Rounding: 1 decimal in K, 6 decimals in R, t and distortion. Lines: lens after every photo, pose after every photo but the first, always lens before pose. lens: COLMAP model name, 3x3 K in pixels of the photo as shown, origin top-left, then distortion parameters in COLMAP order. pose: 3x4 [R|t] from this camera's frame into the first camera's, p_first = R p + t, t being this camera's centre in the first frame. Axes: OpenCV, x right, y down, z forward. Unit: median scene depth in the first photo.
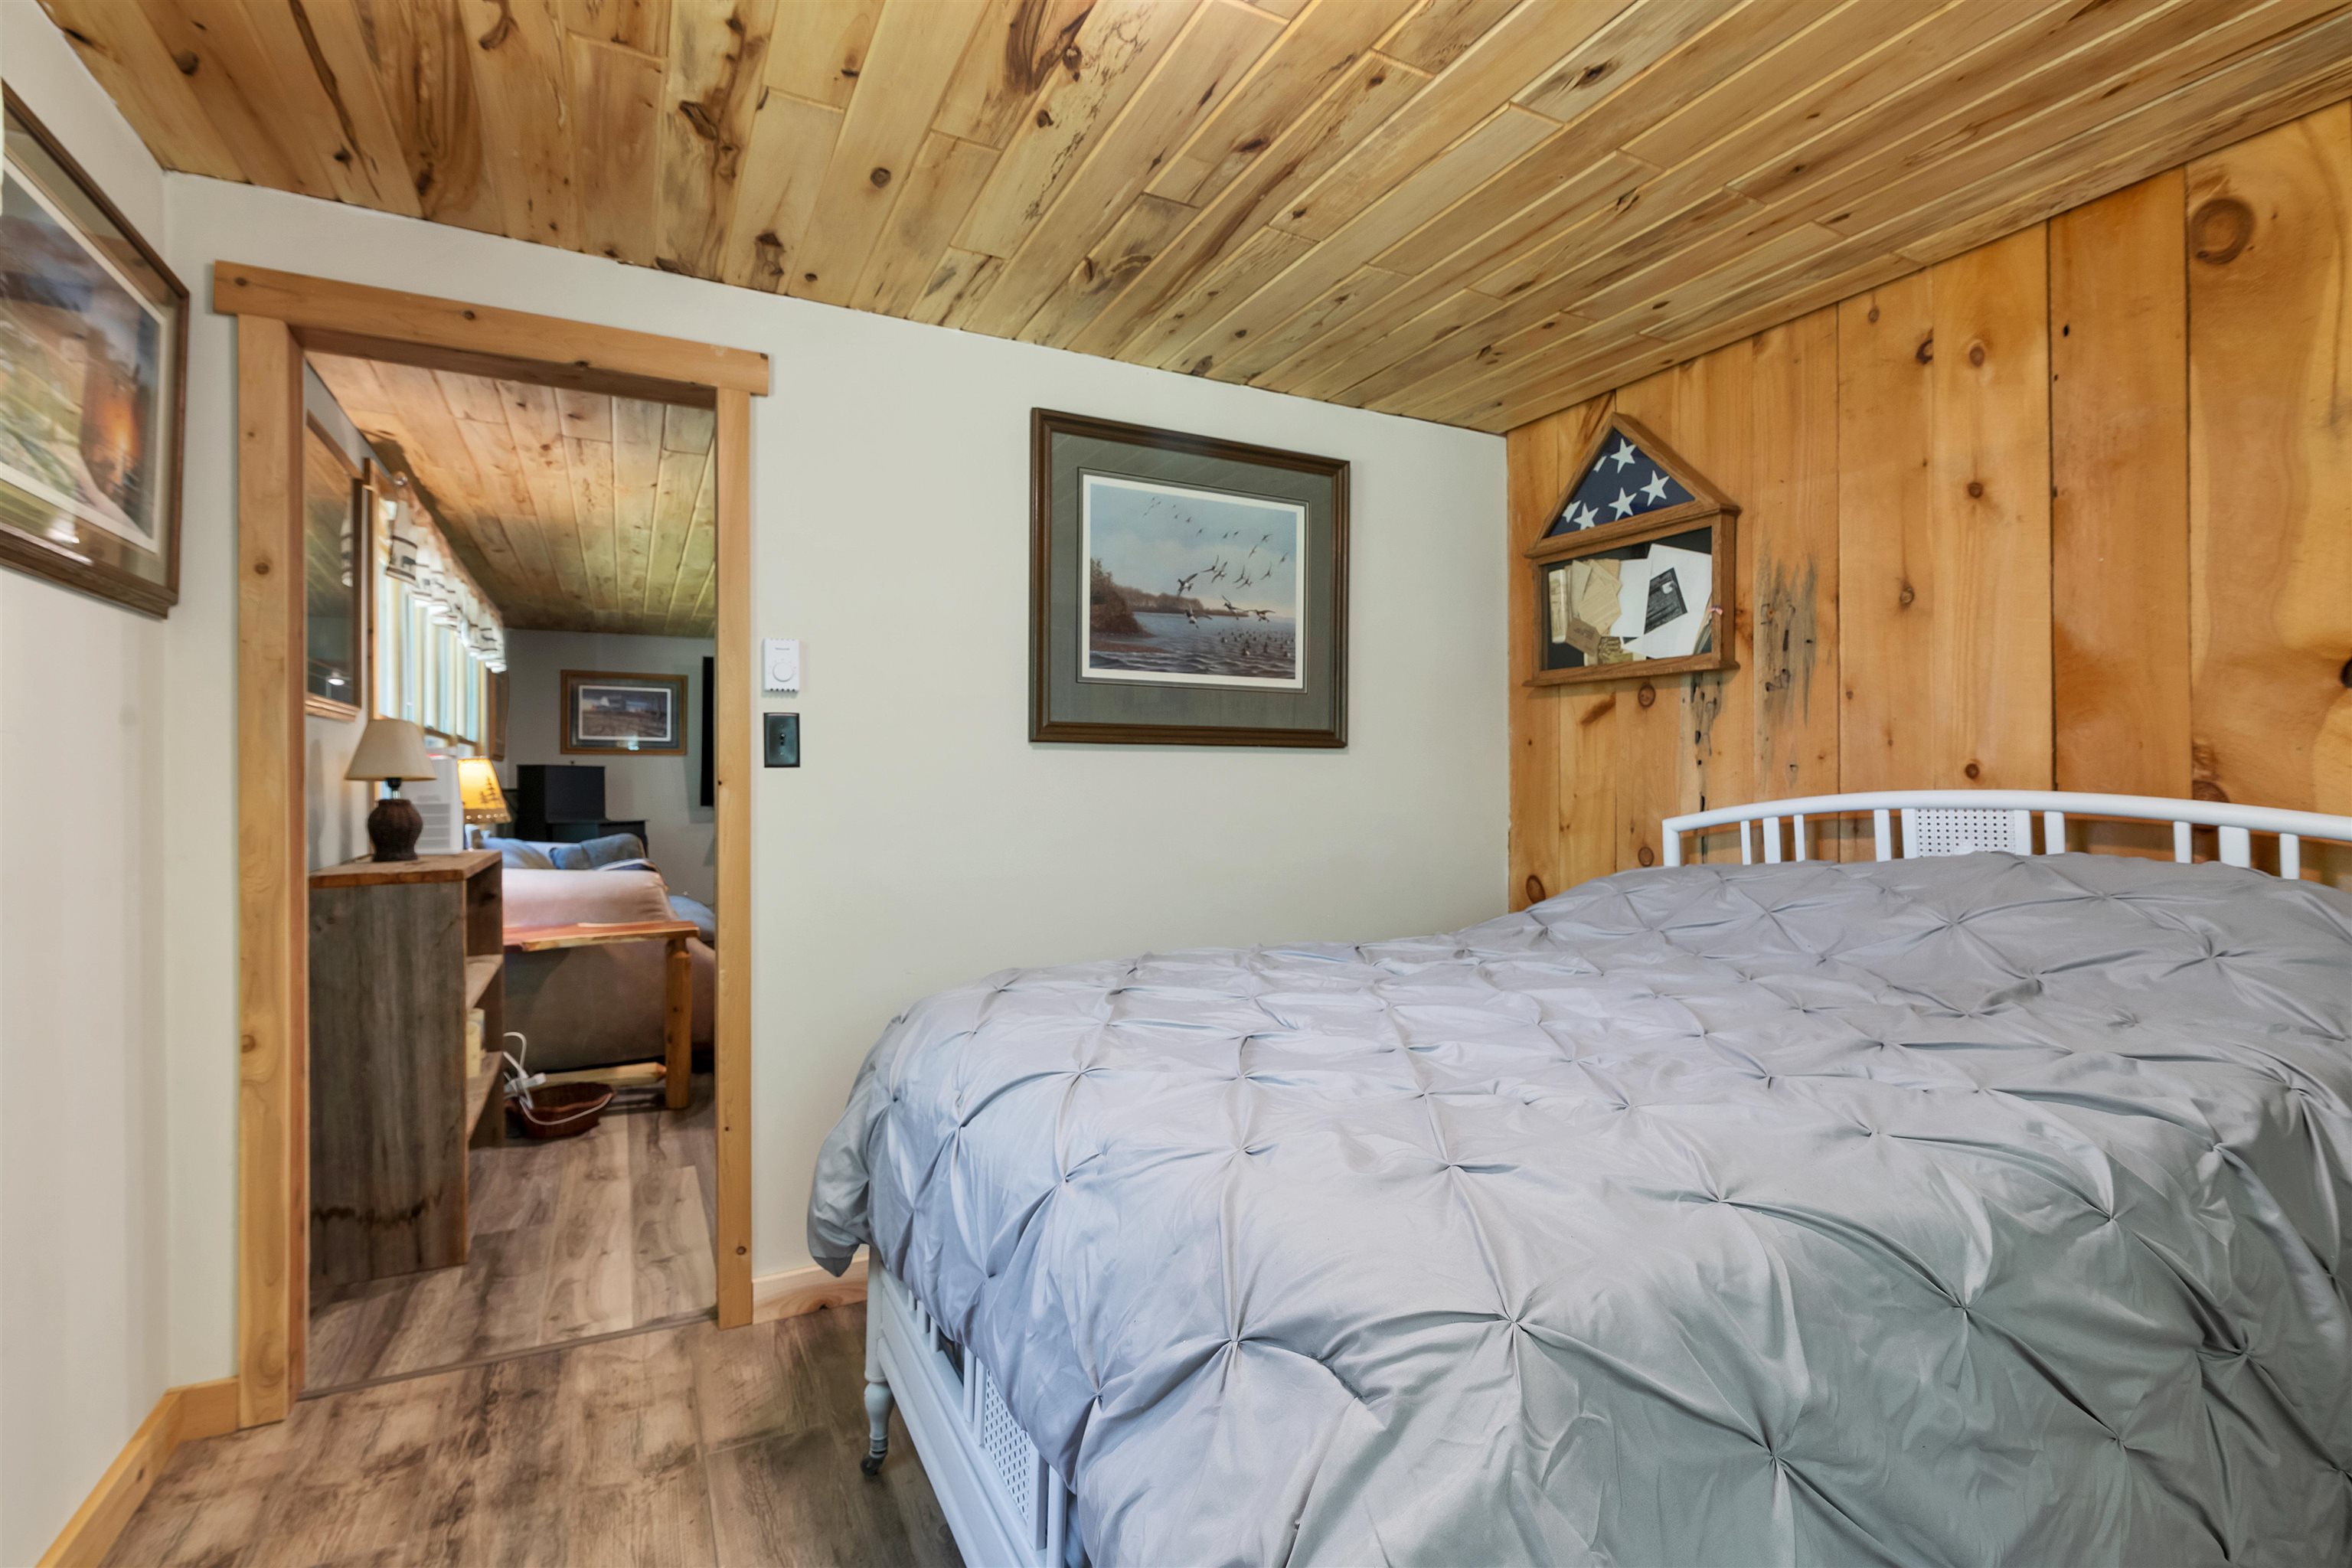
lens RADIAL K [[1081.0, 0, 1190.2], [0, 1081.0, 784.1], [0, 0, 1]] dist [-0.000971, 0.000409]
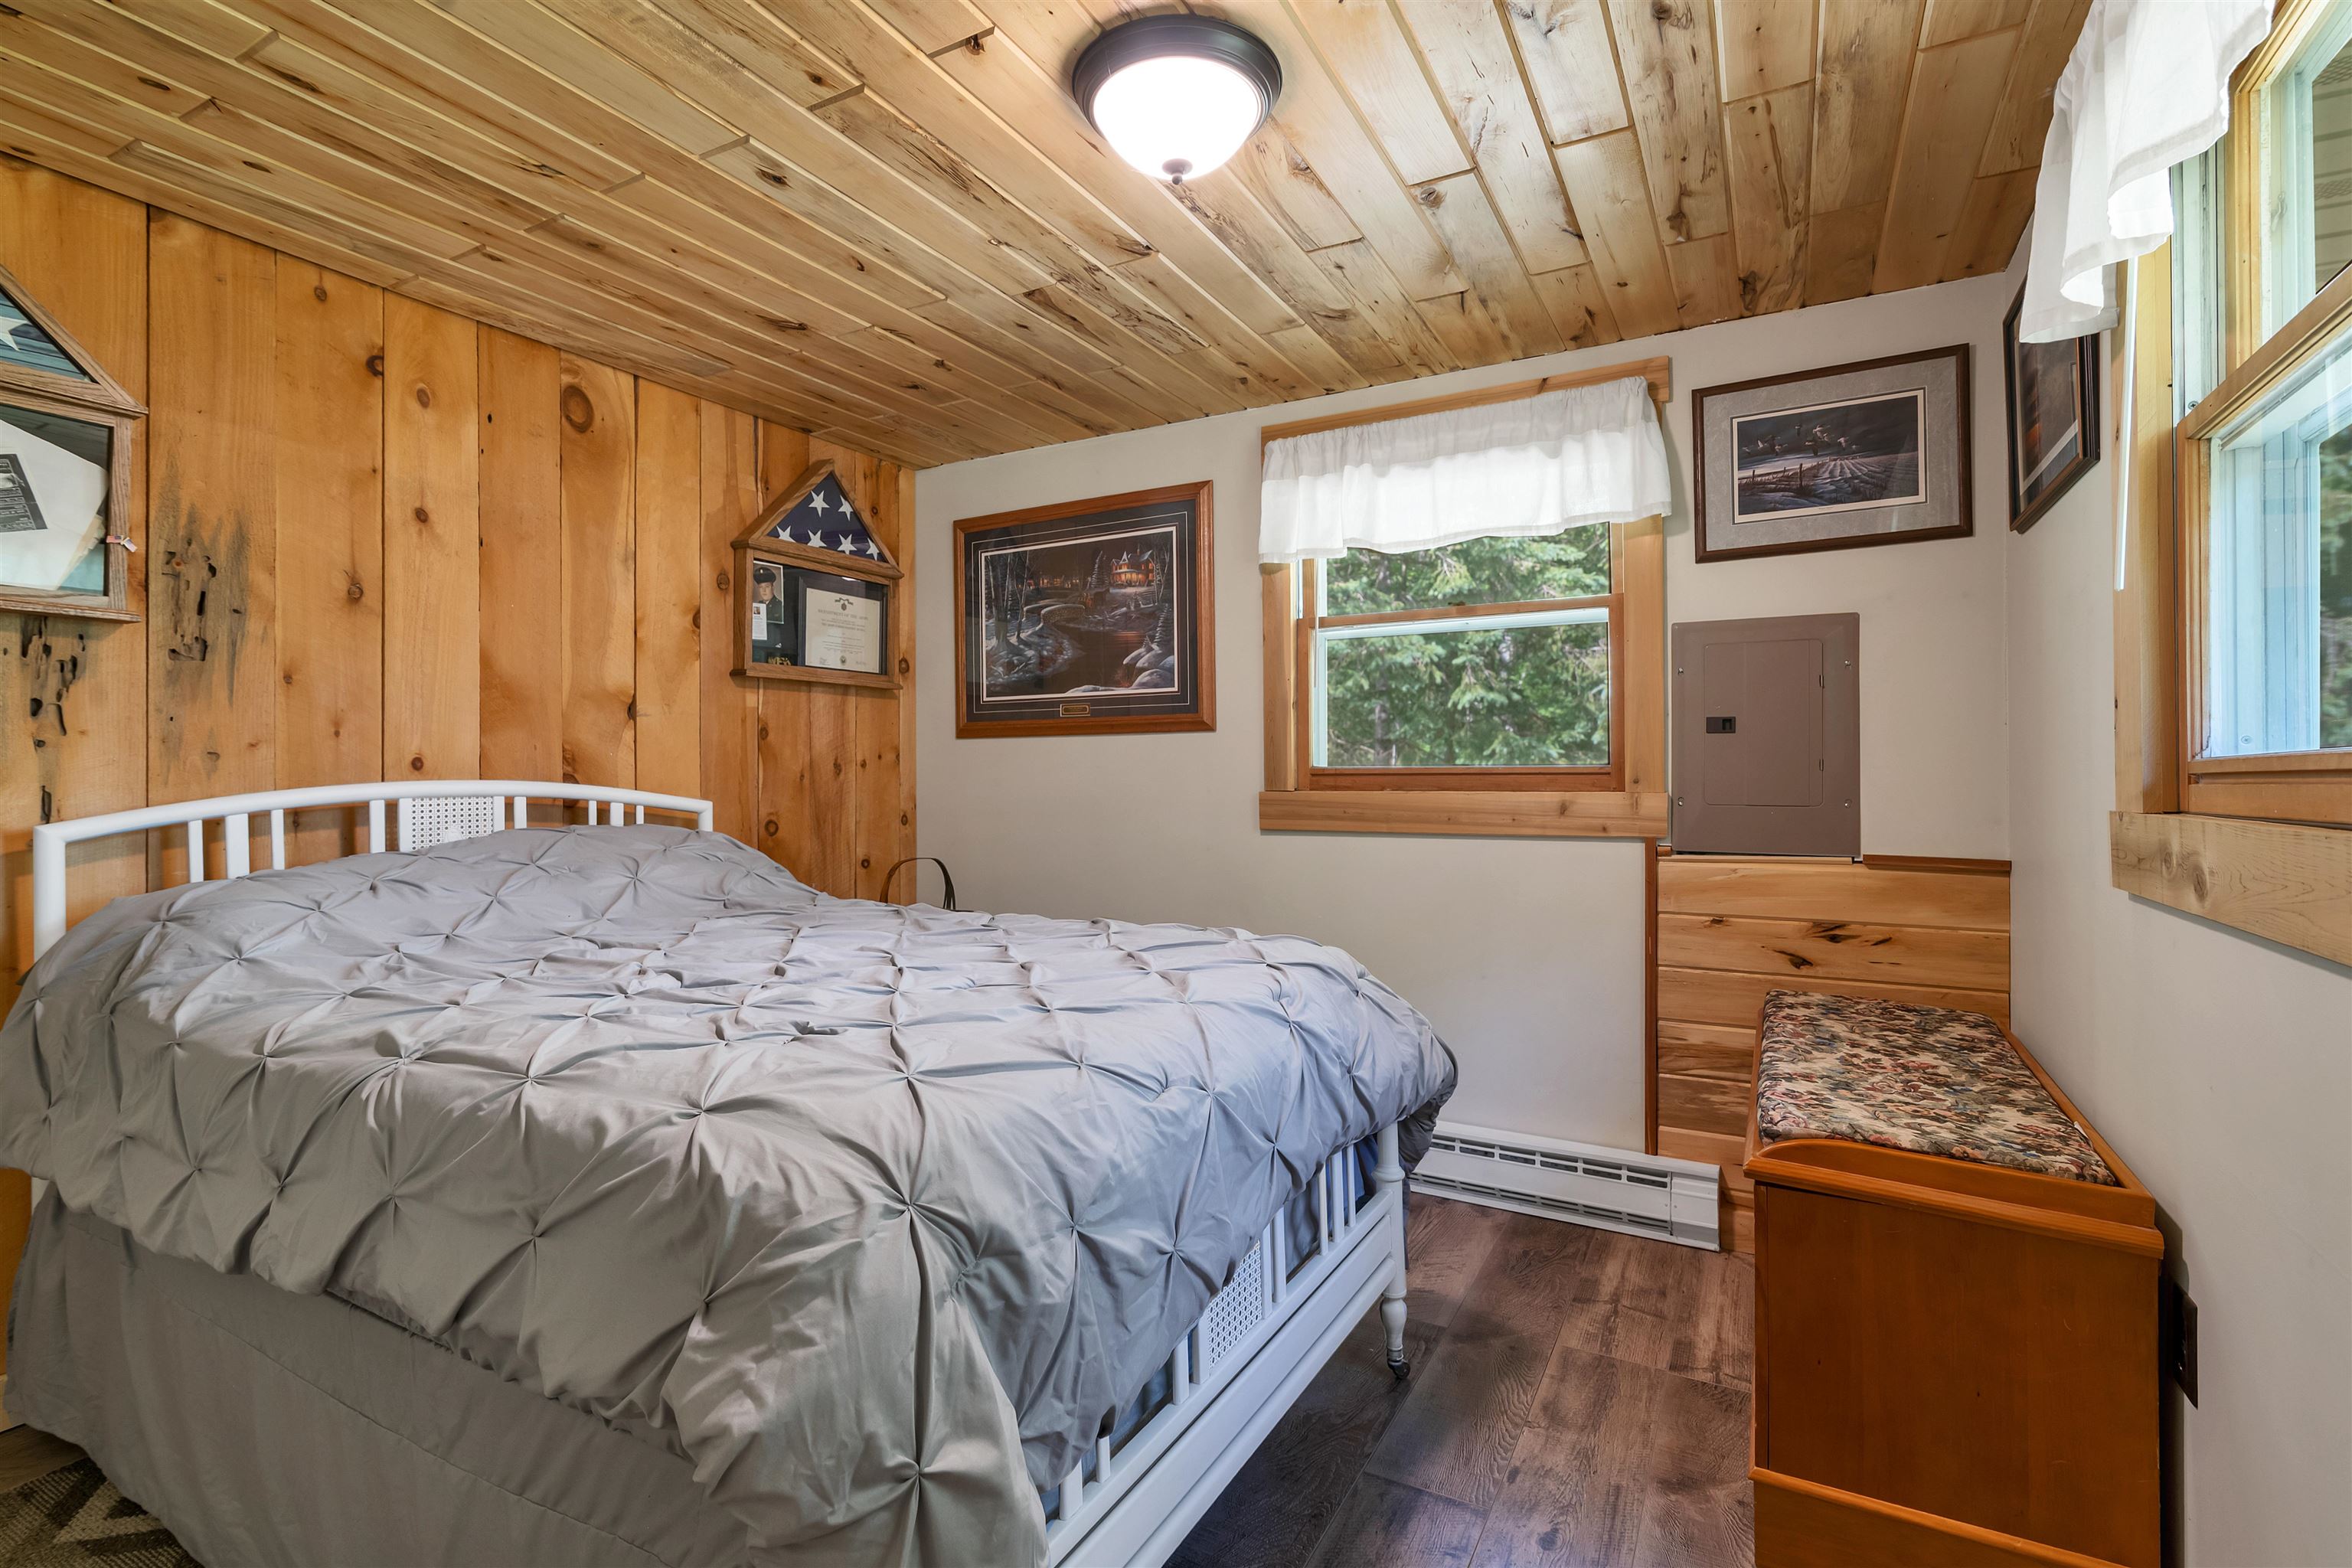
lens RADIAL K [[1081.0, 0, 1170.4], [0, 1081.0, 775.7], [0, 0, 1]] dist [-0.000971, 0.000409]
pose [[-0.544072, 0.005609, 0.839020, -0.645583], [0.005127, 0.999981, -0.003360, 0.008115], [-0.839023, 0.002473, -0.544091, 0.957934]]
